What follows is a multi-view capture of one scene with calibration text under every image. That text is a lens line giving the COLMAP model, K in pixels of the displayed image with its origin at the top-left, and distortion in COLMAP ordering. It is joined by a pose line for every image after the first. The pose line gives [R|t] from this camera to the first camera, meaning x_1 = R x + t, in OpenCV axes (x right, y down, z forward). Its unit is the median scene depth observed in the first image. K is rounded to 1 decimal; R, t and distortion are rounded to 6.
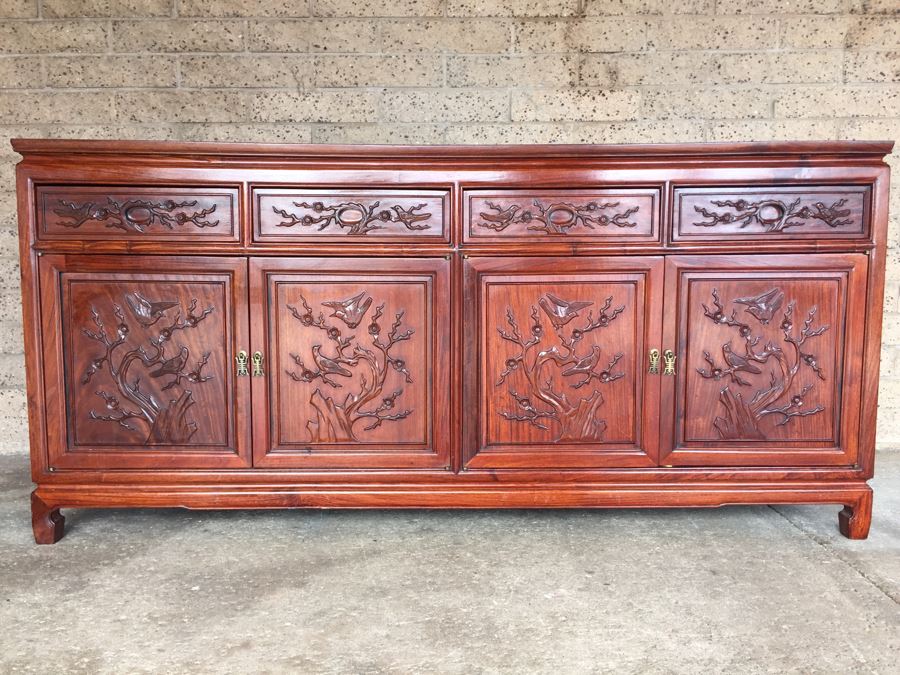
lens RADIAL K [[768.2, 0, 440.1], [0, 768.2, 324.8], [0, 0, 1]] dist [0.086460, -0.124362]
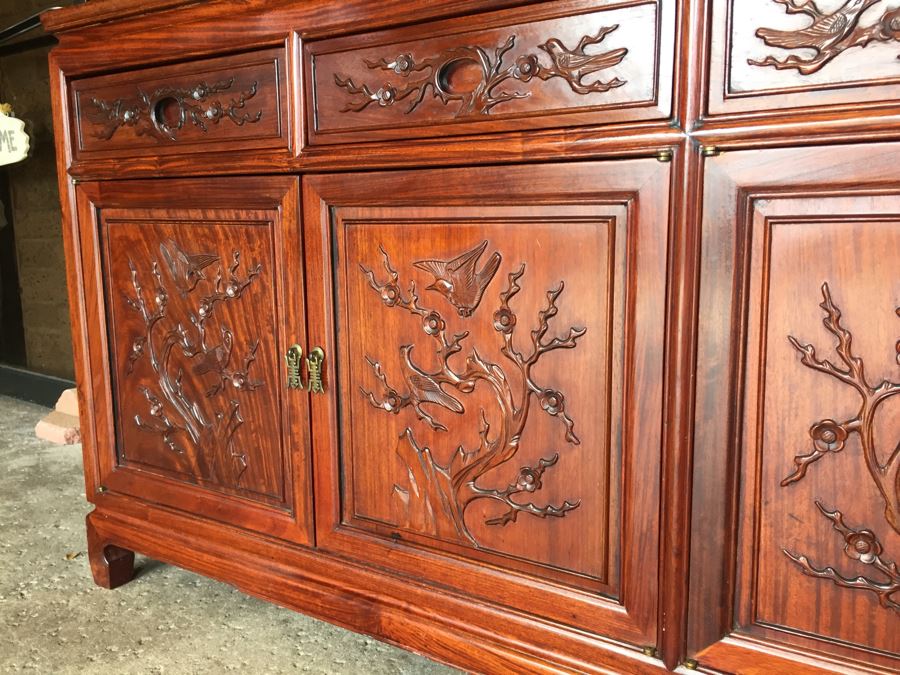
lens RADIAL K [[768.2, 0, 440.1], [0, 768.2, 336.4], [0, 0, 1]] dist [0.086460, -0.124362]
pose [[0.839079, 0.073479, -0.539024, 0.135523], [-0.047723, 0.996958, 0.061616, -0.011912], [0.541912, -0.025977, 0.840034, 0.580320]]
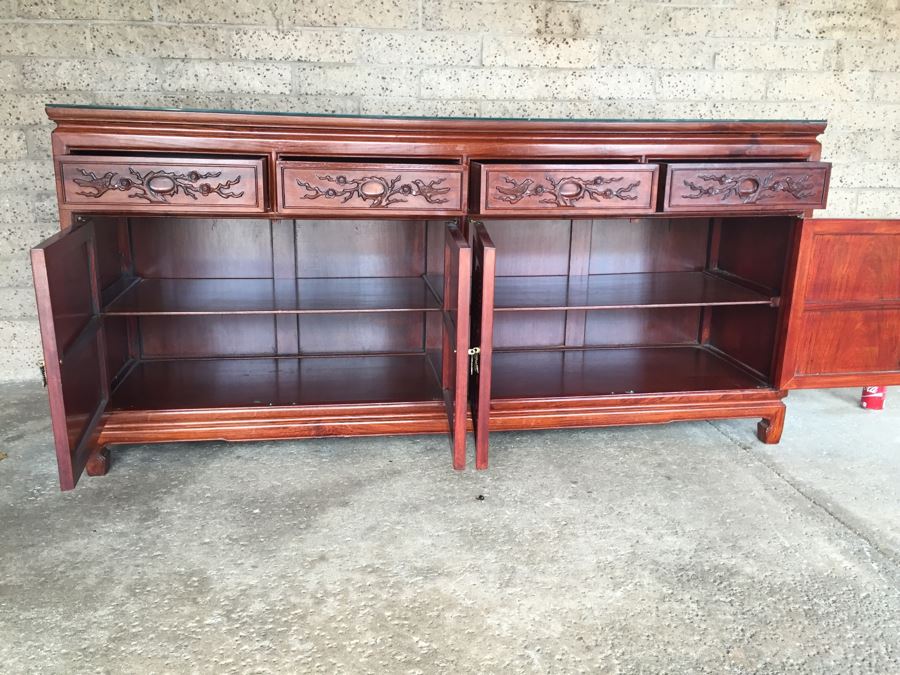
lens RADIAL K [[768.2, 0, 447.7], [0, 768.2, 326.0], [0, 0, 1]] dist [0.086460, -0.124362]
pose [[0.990448, -0.018147, 0.136690, -0.160905], [-0.003747, 0.987394, 0.158238, -0.116443], [-0.137839, -0.157238, 0.977894, -0.140001]]
